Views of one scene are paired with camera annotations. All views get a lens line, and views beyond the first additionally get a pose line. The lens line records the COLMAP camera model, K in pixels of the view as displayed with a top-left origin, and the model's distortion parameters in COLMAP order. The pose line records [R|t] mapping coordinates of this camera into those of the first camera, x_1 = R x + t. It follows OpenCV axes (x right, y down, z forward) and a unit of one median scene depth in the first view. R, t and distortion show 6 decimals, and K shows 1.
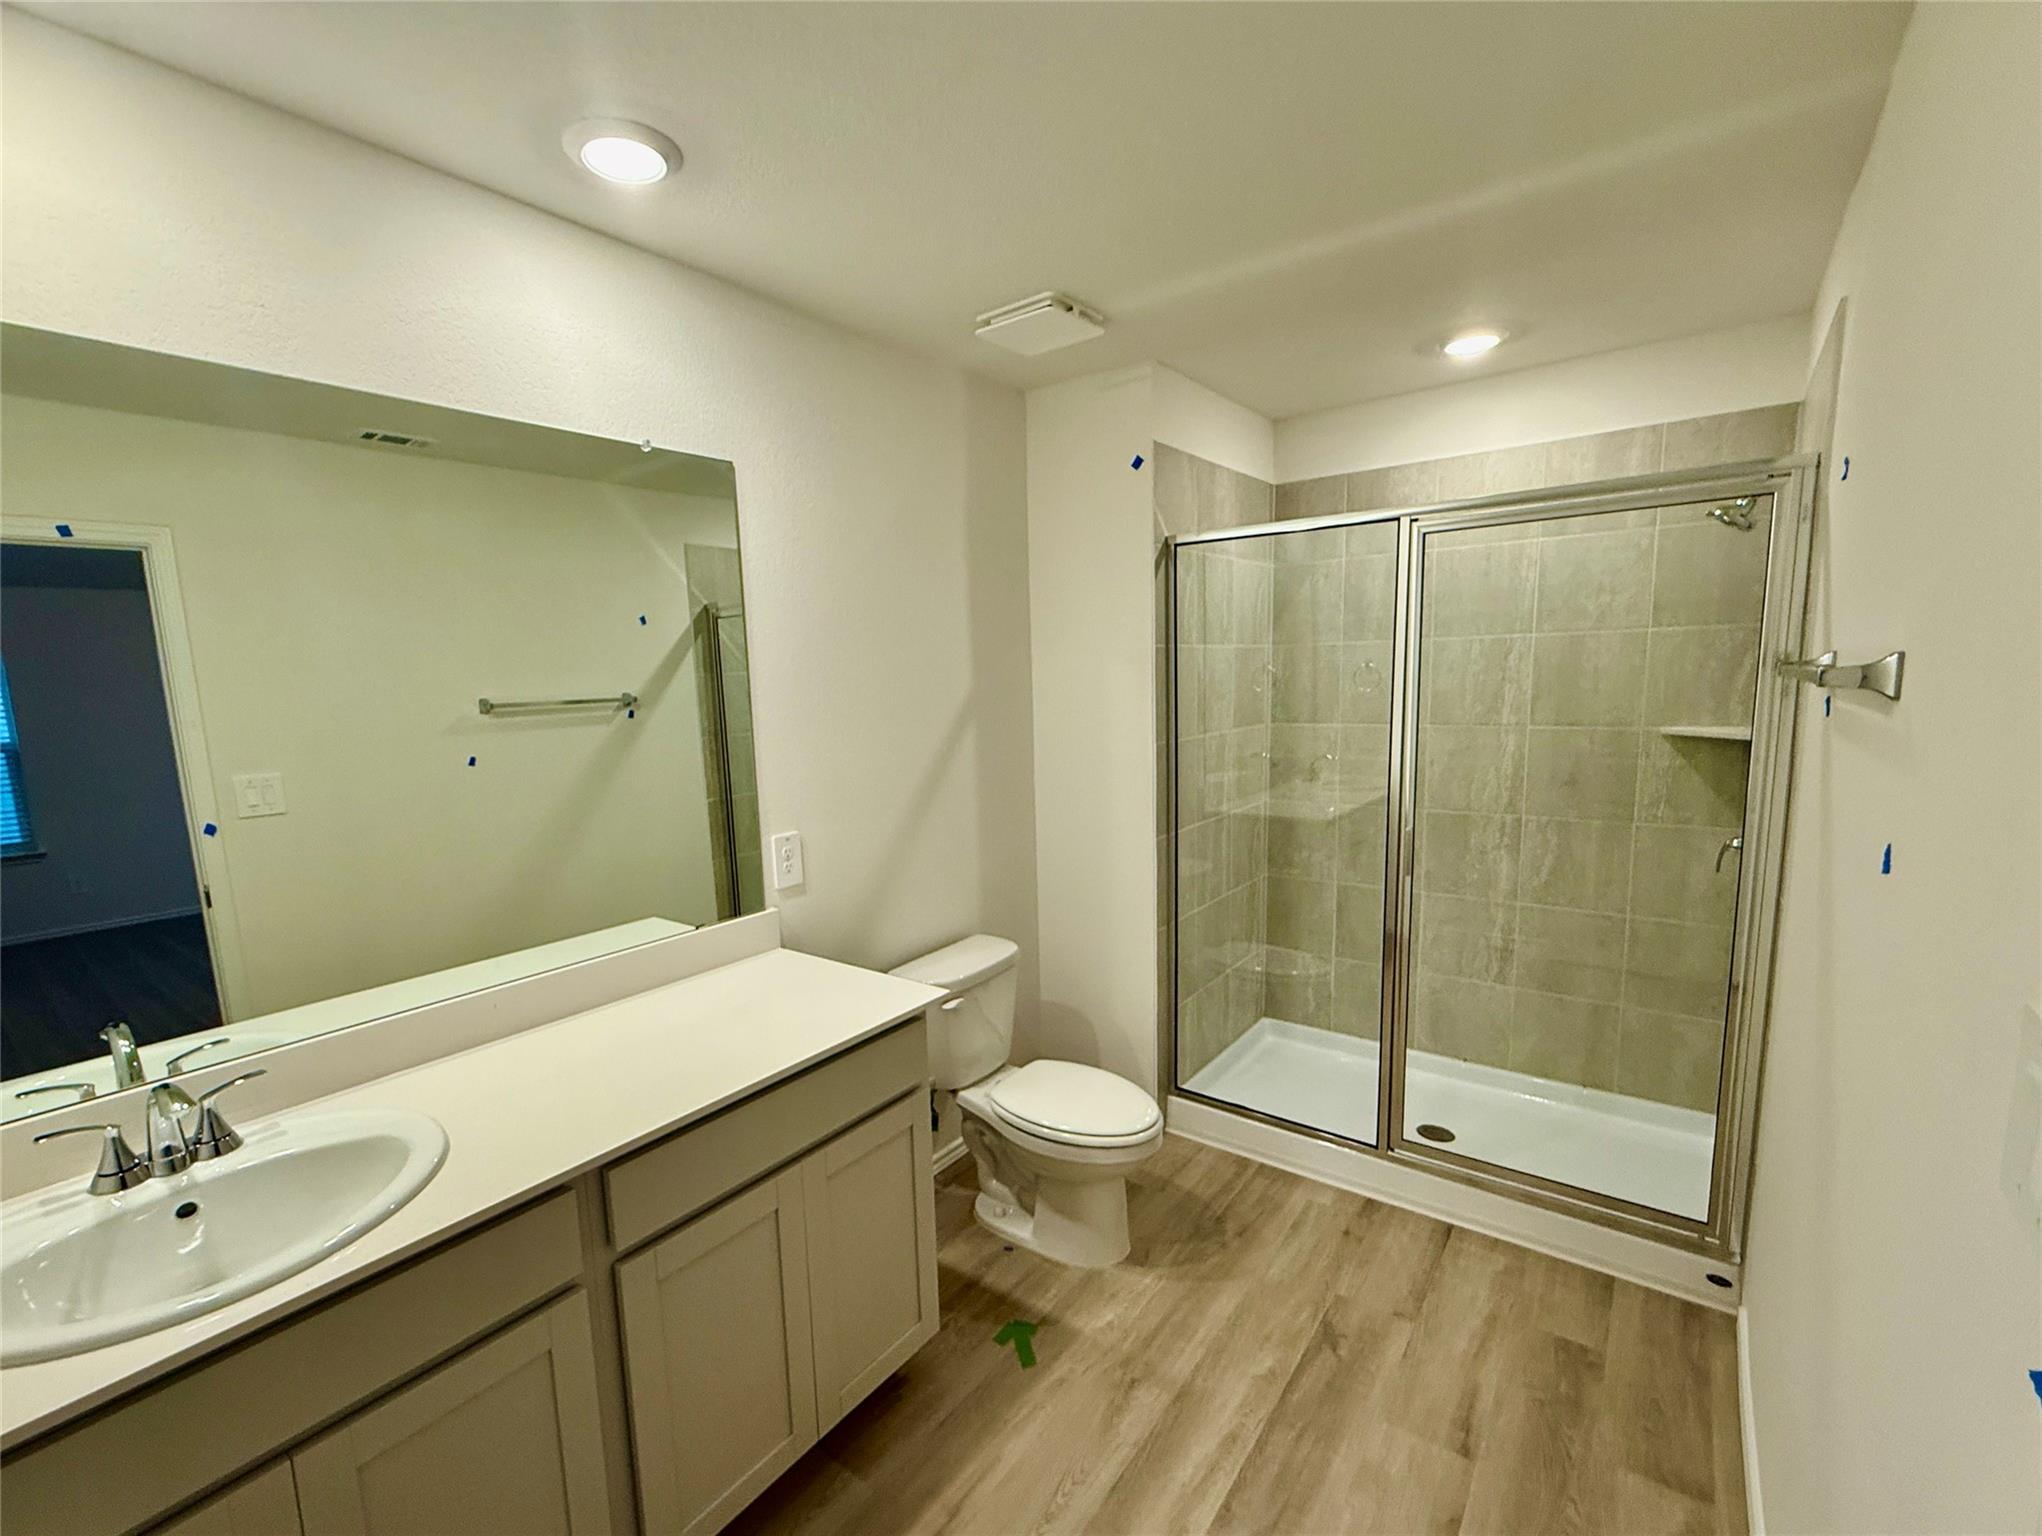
lens RADIAL K [[816.5, 0, 1022.5], [0, 816.5, 763.4], [0, 0, 1]] dist [-0.001444, -0.000352]
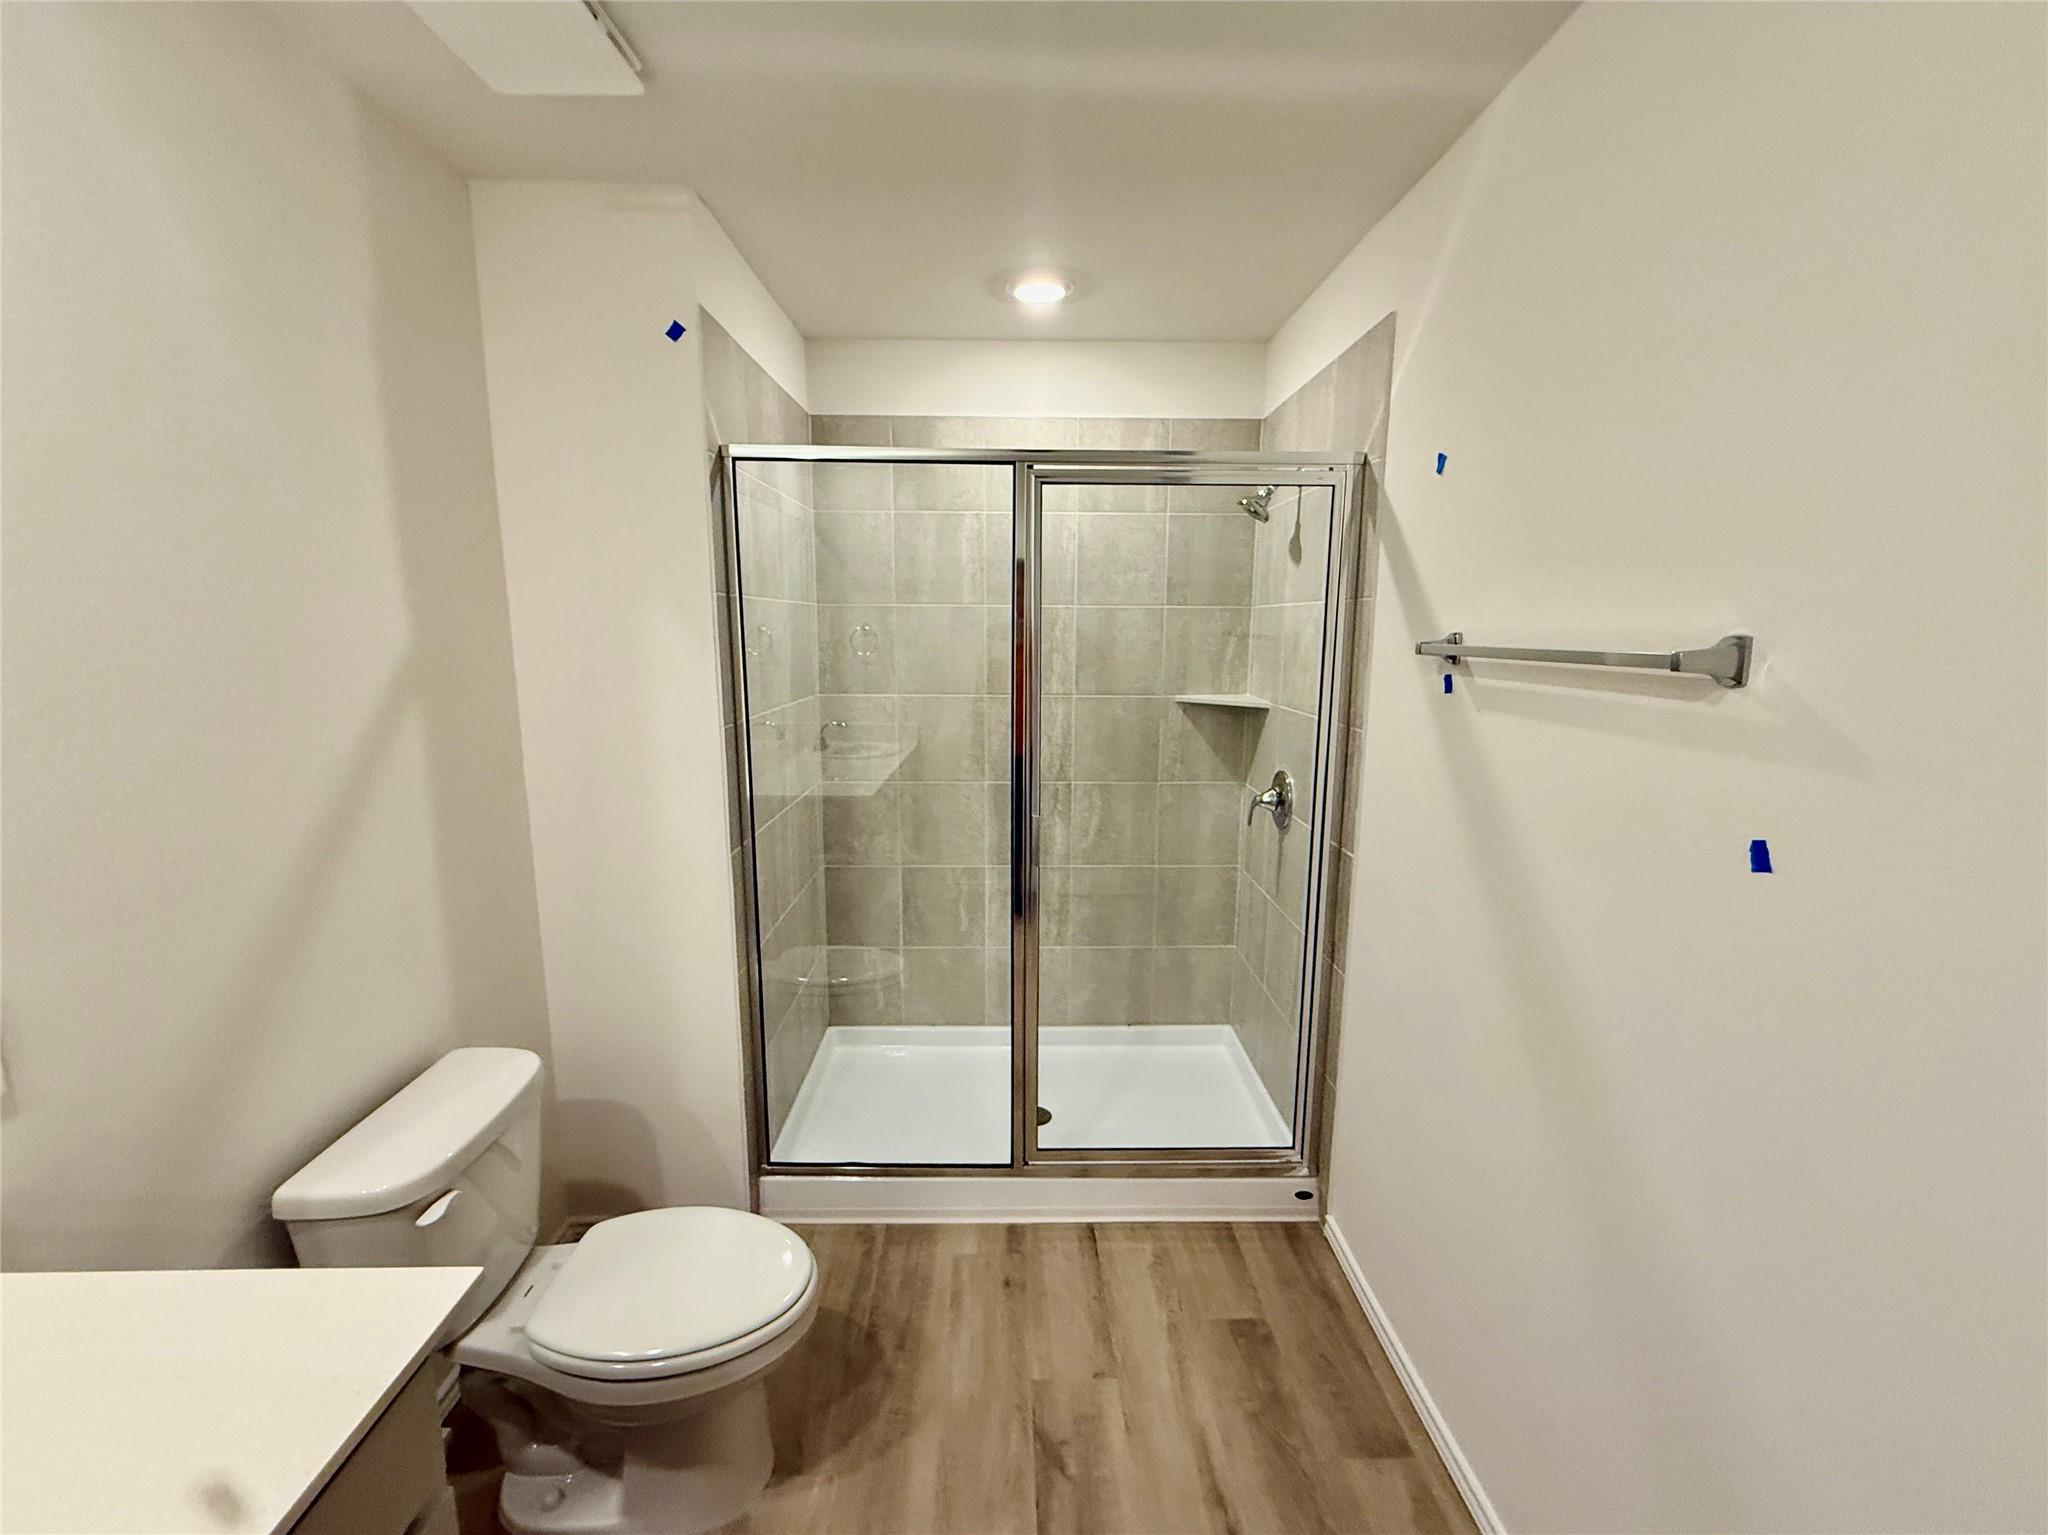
lens RADIAL K [[818.9, 0, 1025.5], [0, 818.9, 762.9], [0, 0, 1]] dist [-0.001444, -0.000352]
pose [[0.805198, -0.061260, 0.589833, -0.056374], [0.035178, 0.997833, 0.055611, -0.023540], [-0.591962, -0.024029, 0.805608, 0.239023]]
